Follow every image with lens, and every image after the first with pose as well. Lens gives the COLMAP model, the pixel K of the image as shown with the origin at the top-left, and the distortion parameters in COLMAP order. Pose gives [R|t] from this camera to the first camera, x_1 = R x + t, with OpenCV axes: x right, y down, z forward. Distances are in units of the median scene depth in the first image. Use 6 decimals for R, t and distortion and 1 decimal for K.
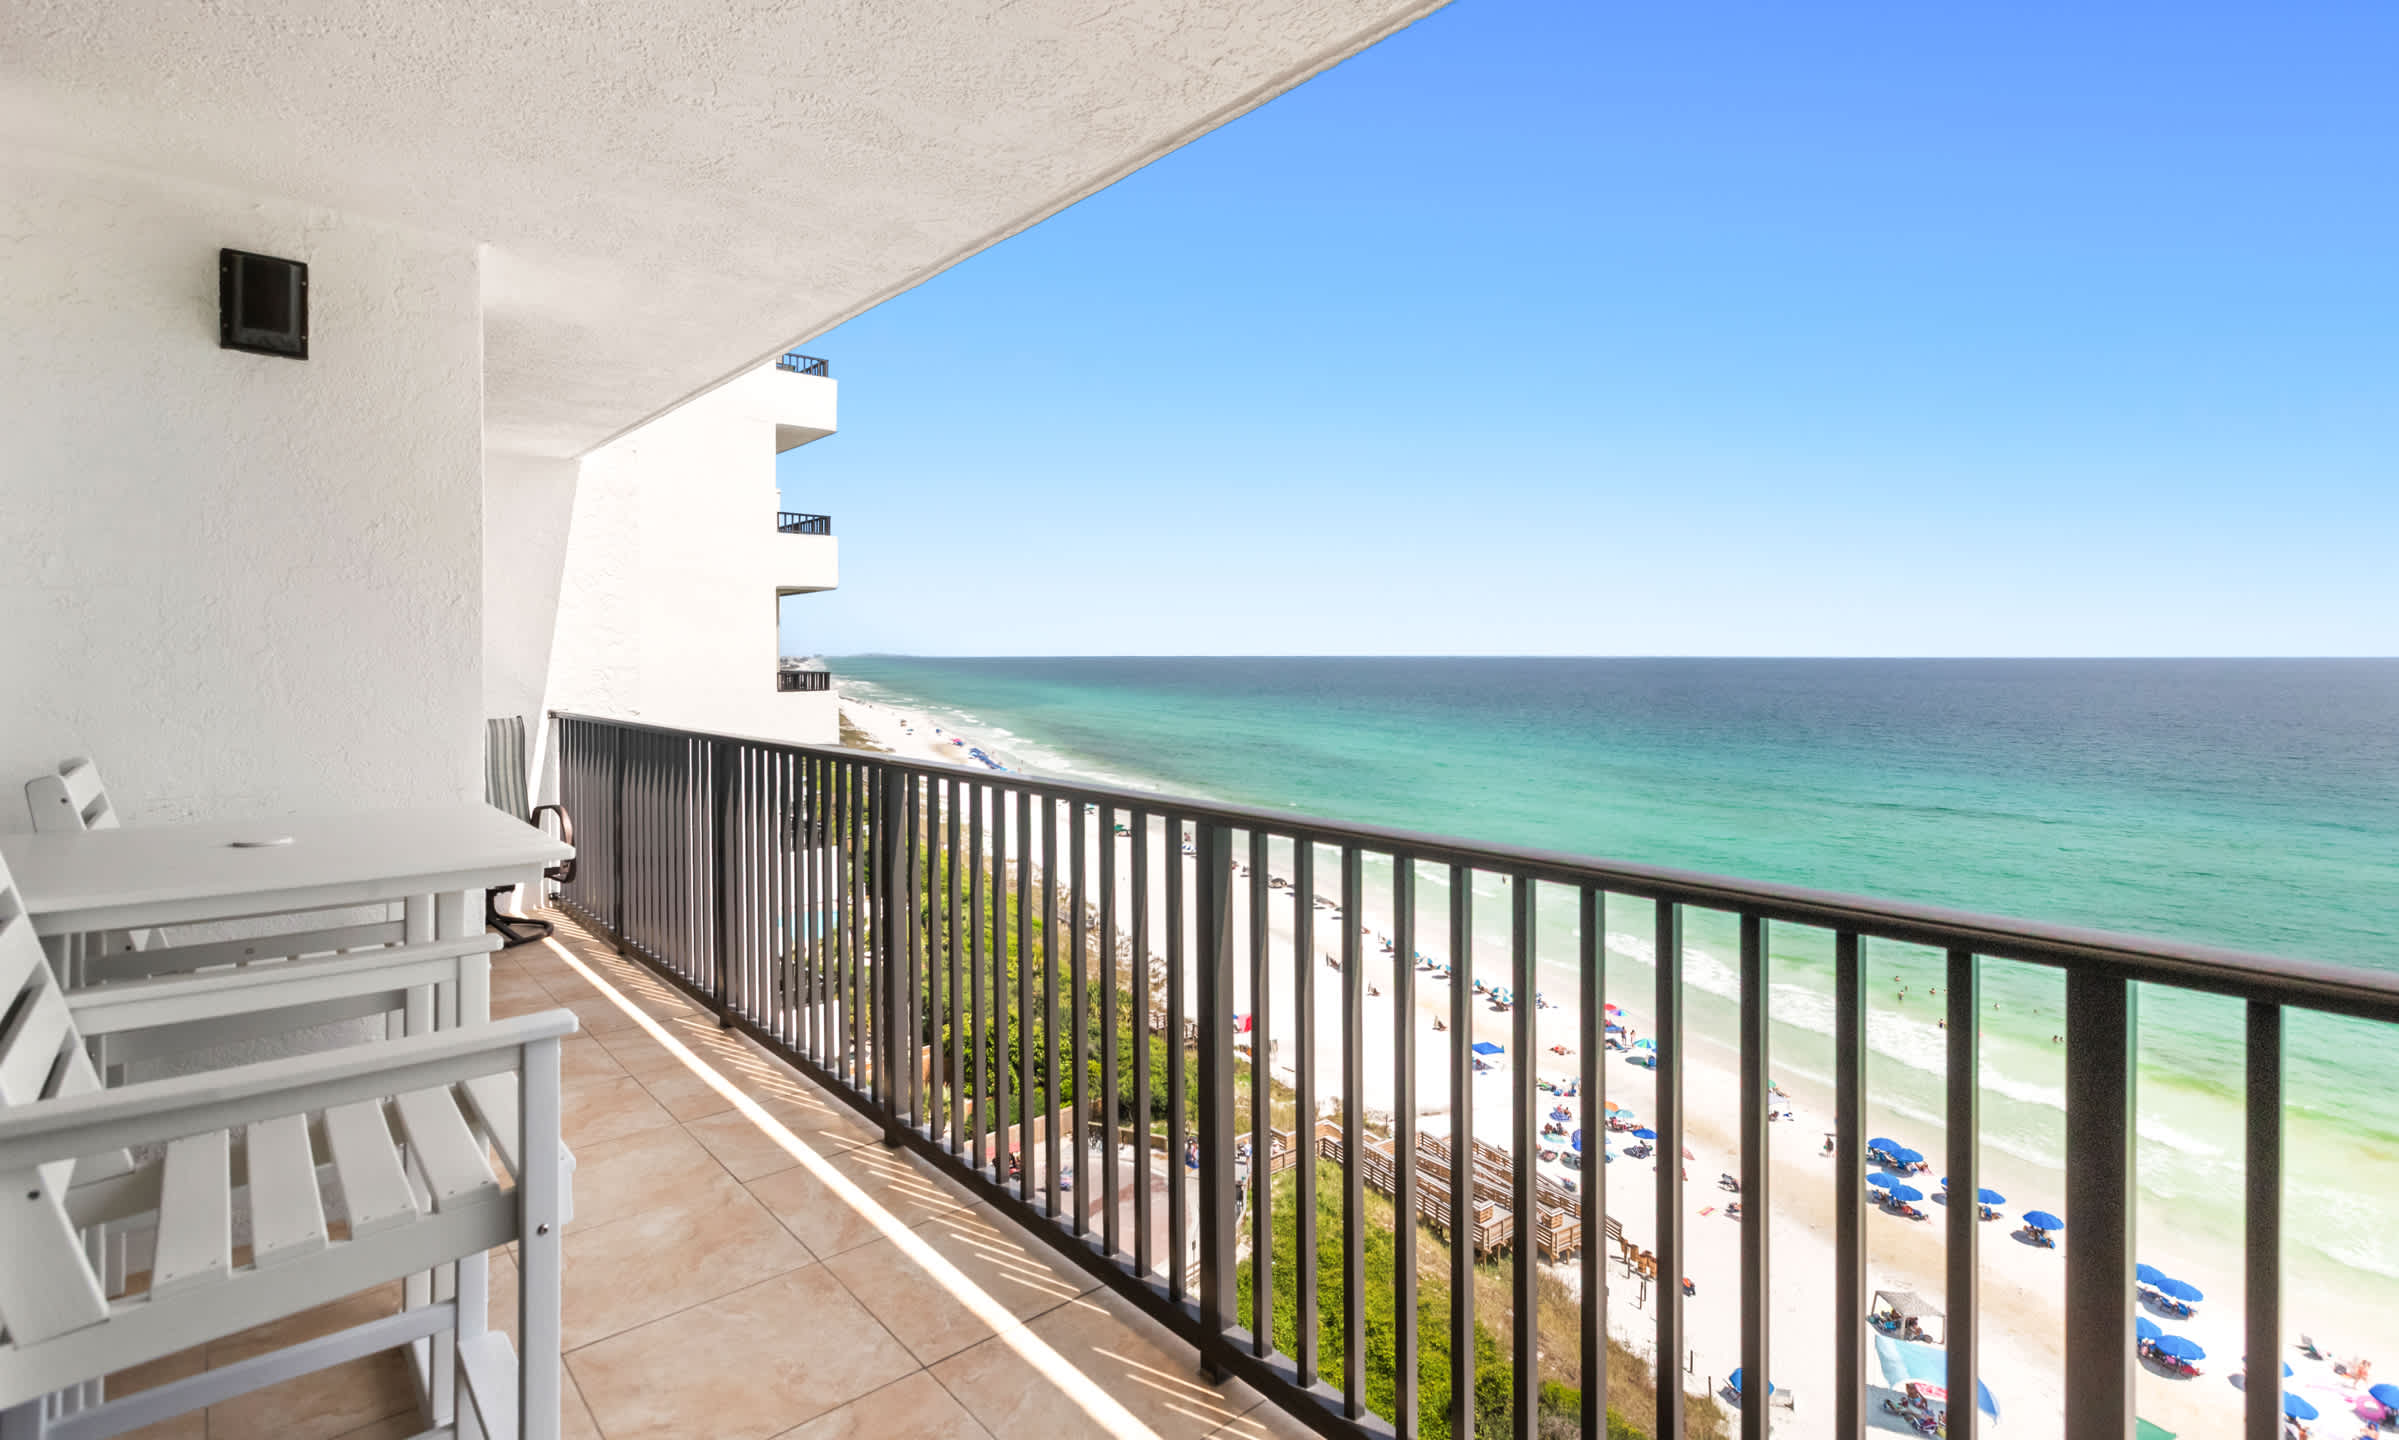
lens RADIAL K [[1159.9, 0, 1196.3], [0, 1159.9, 679.2], [0, 0, 1]] dist [0.003013, 0.000518]
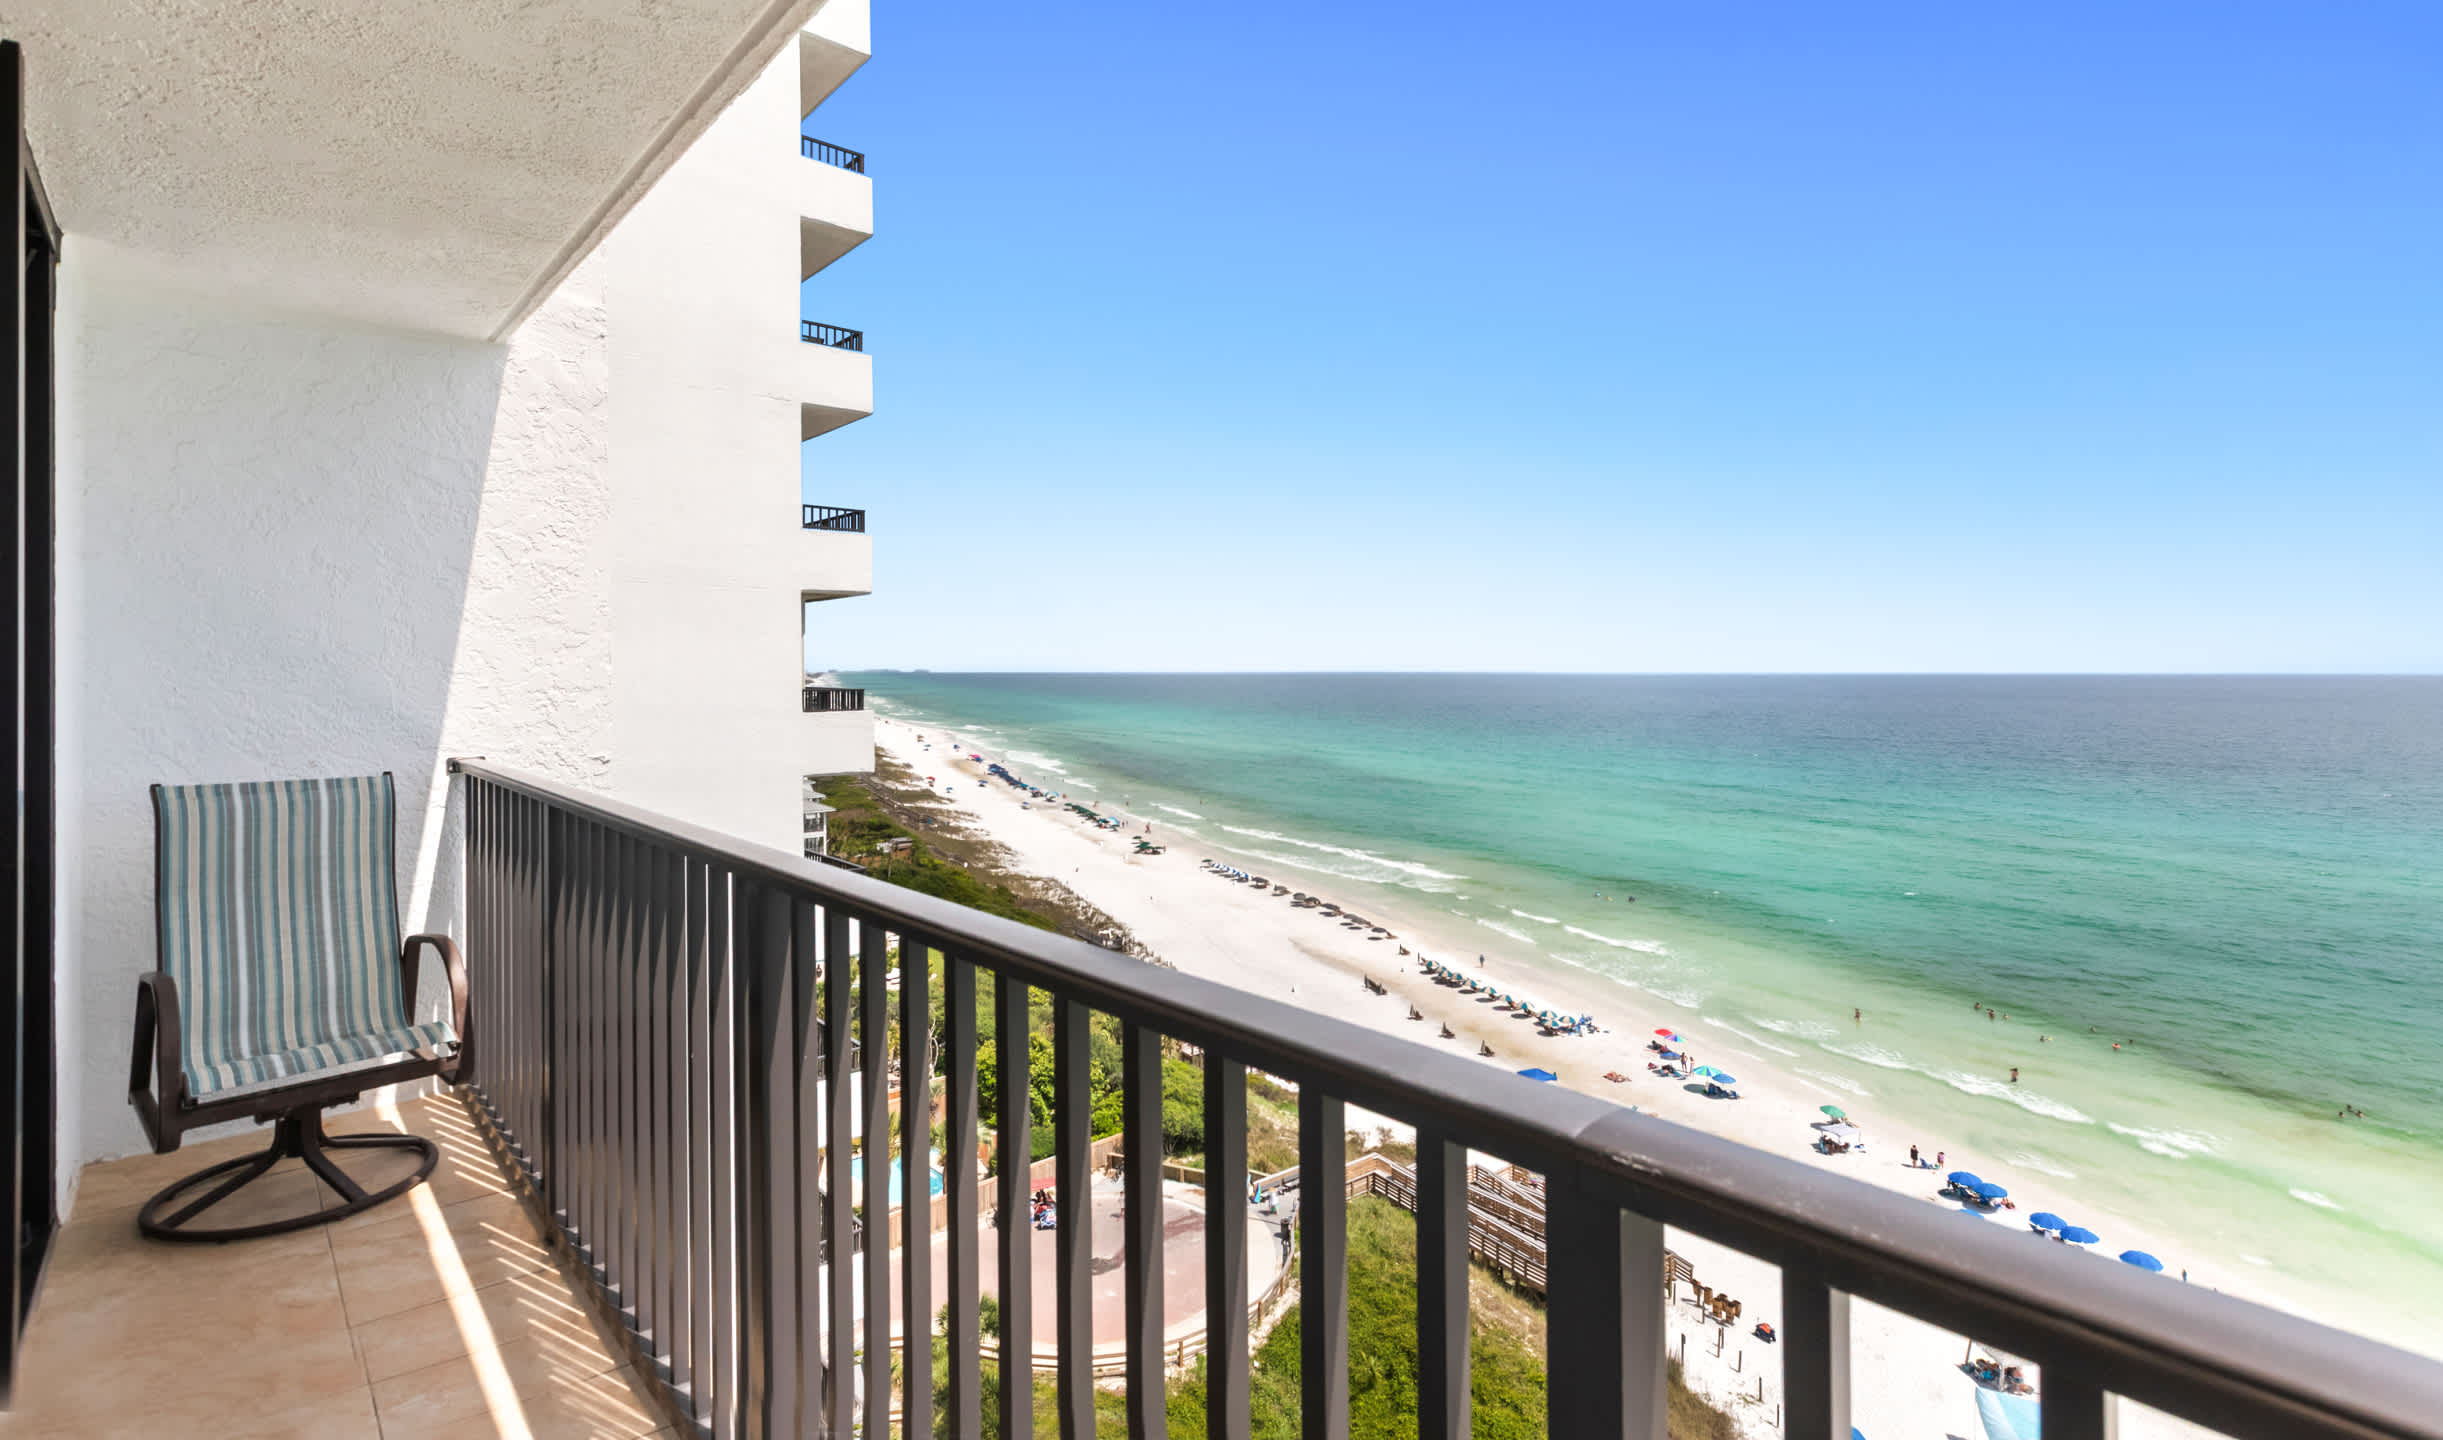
lens RADIAL K [[1146.6, 0, 1267.3], [0, 1146.6, 687.1], [0, 0, 1]] dist [0.001814, 0.001029]
pose [[0.998913, 0.000341, 0.046619, -0.051930], [-0.000038, 0.999979, -0.006511, -0.001947], [-0.046620, 0.006502, 0.998892, 0.122105]]
